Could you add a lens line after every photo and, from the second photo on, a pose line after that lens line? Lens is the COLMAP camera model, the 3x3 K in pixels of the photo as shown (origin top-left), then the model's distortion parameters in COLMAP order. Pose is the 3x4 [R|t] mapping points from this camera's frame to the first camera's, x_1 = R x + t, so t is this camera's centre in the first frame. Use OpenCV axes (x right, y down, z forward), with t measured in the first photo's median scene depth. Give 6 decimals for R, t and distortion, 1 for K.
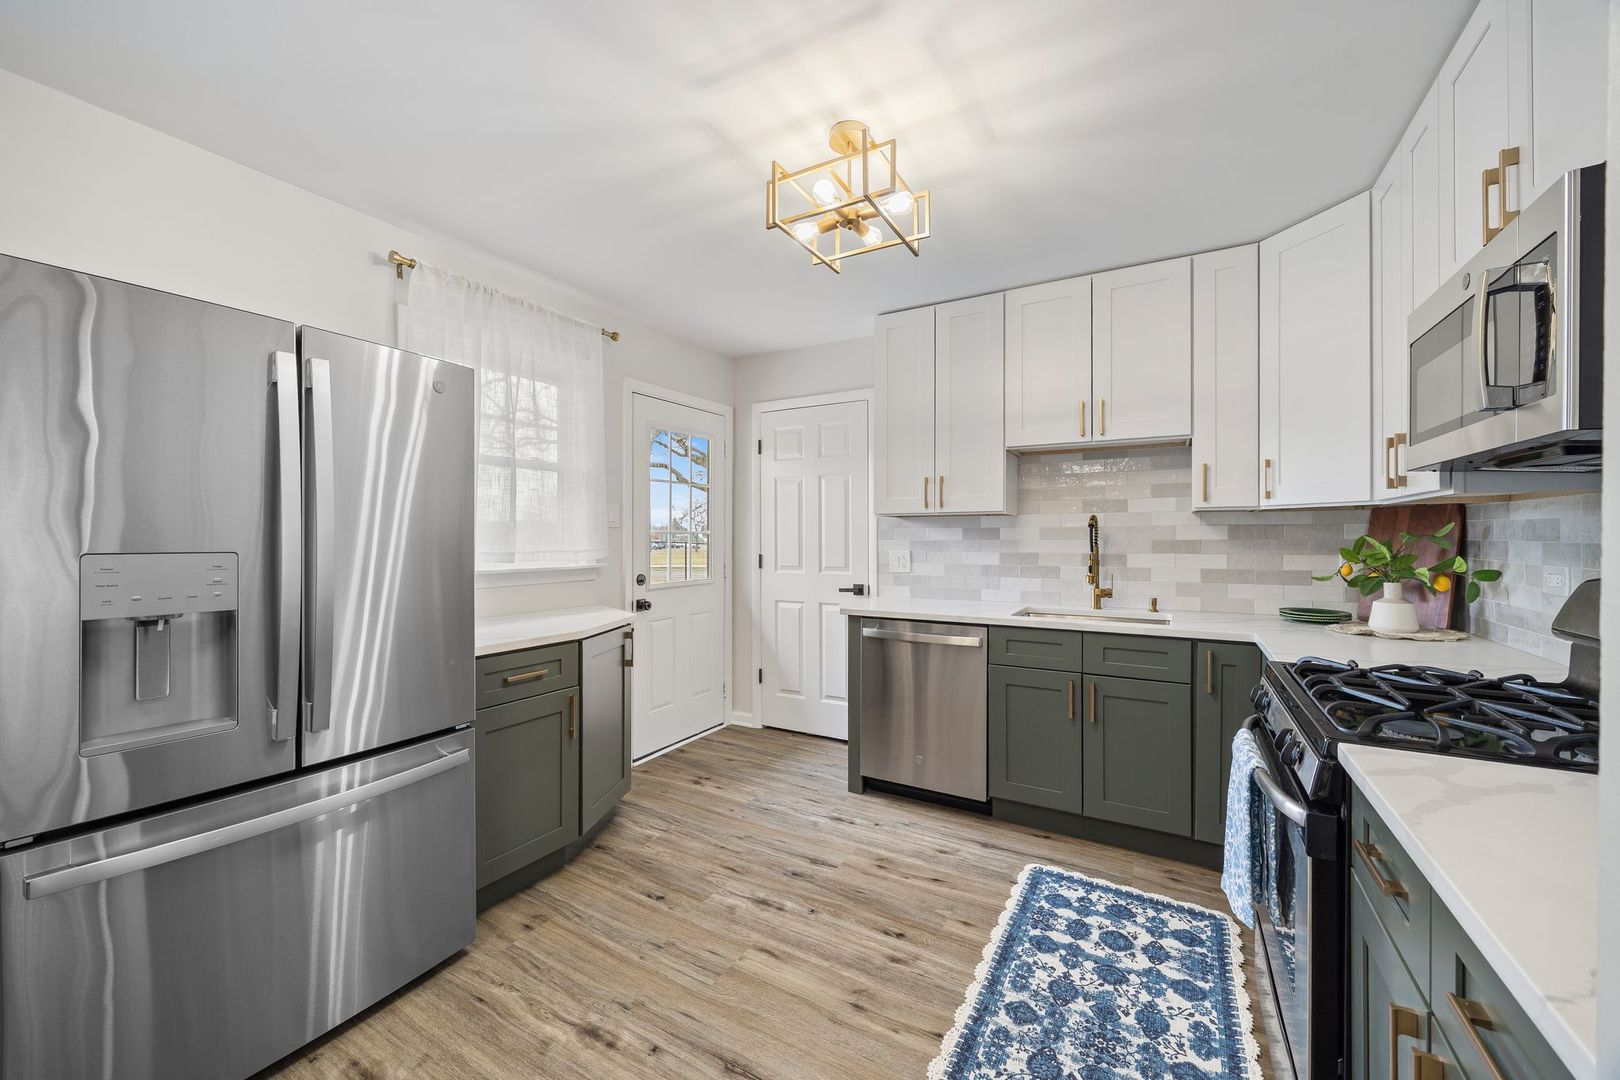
lens RADIAL K [[625.6, 0, 812.1], [0, 625.6, 538.1], [0, 0, 1]] dist [-0.000238, 0.000012]
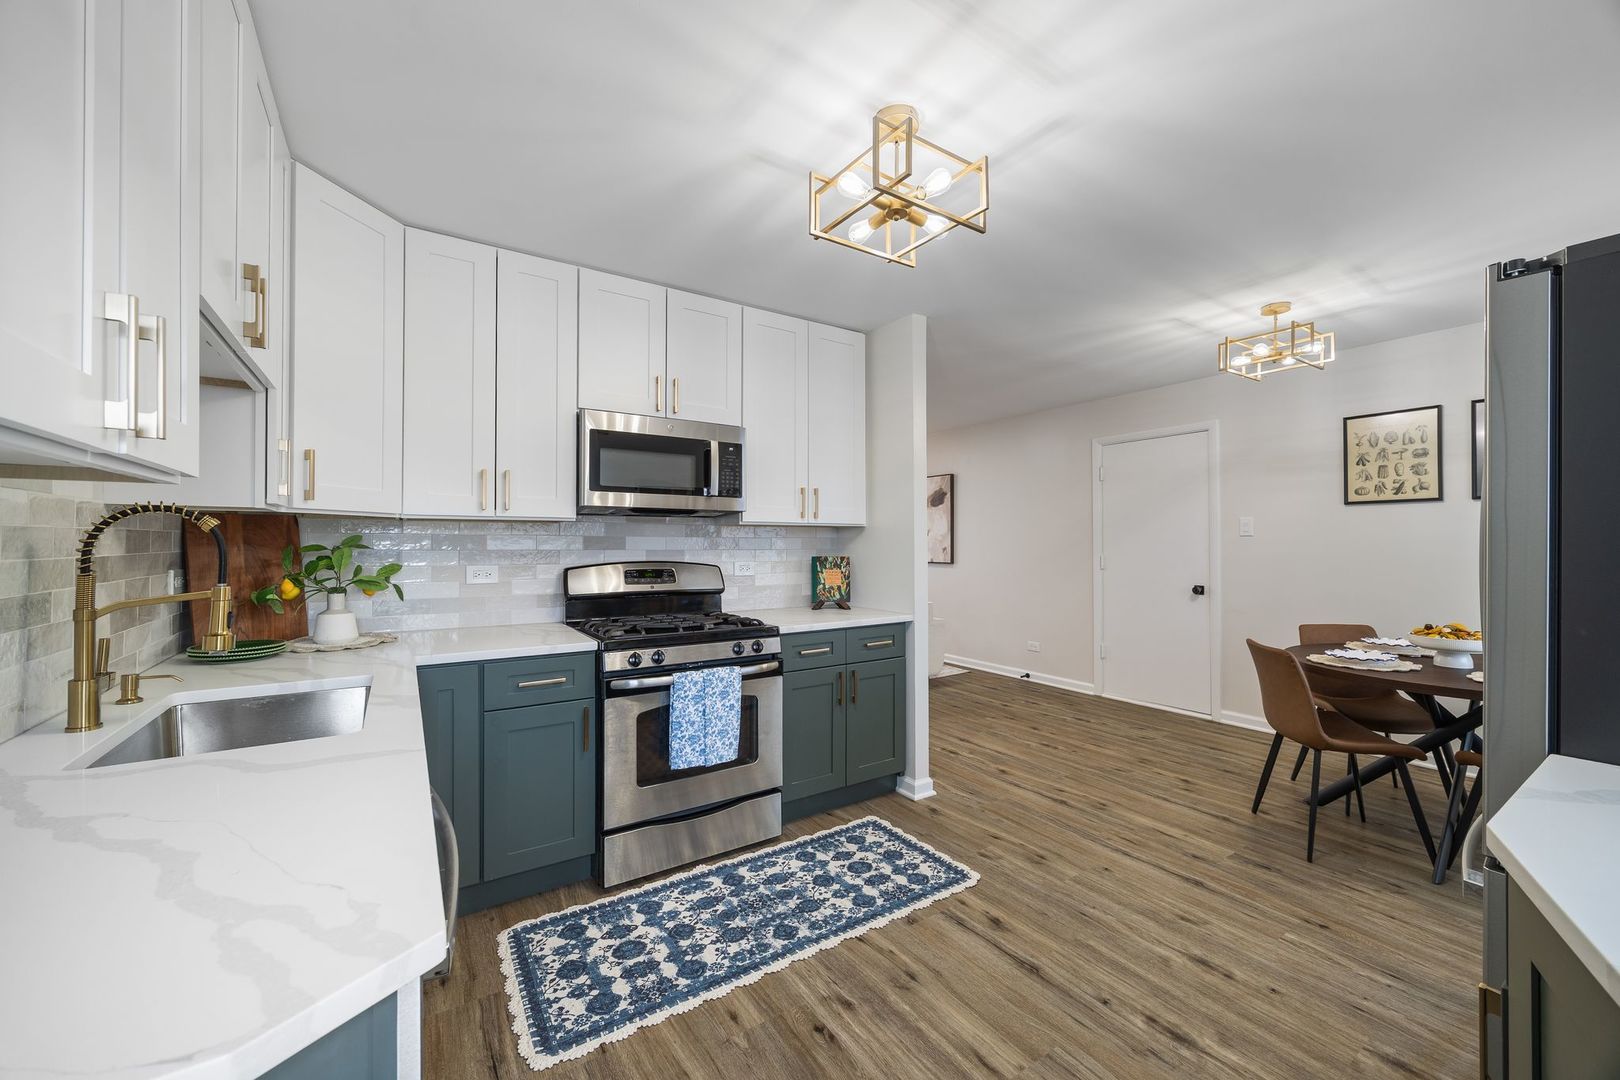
lens RADIAL K [[625.6, 0, 812.1], [0, 625.6, 538.1], [0, 0, 1]] dist [-0.000238, 0.000012]
pose [[-0.895059, 0.006023, 0.445908, -0.180440], [0.003608, 0.999974, -0.006265, -0.006494], [-0.445934, -0.003999, -0.895057, 1.410856]]
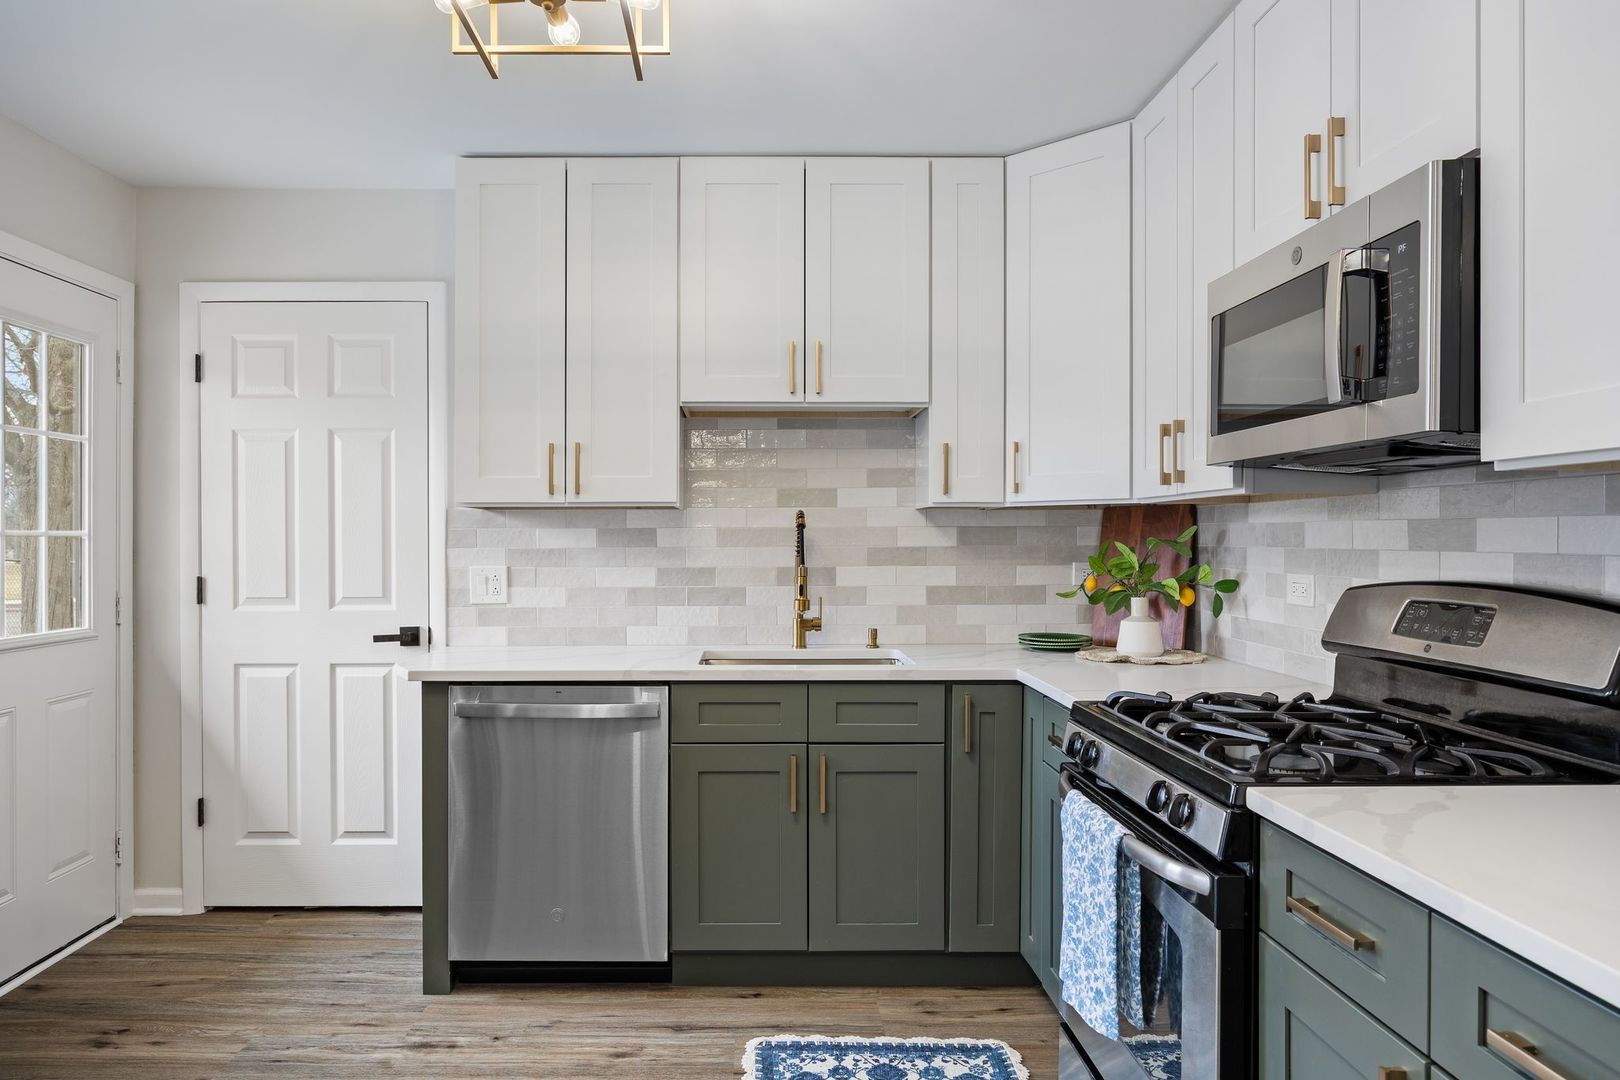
lens RADIAL K [[1032.5, 0, 754.4], [0, 1032.5, 549.1], [0, 0, 1]] dist [-0.005013, -0.000905]
pose [[0.865089, -0.003458, 0.501606, -0.186947], [0.001443, 0.999989, 0.004406, 0.000153], [-0.501616, -0.003087, 0.865085, 0.060322]]
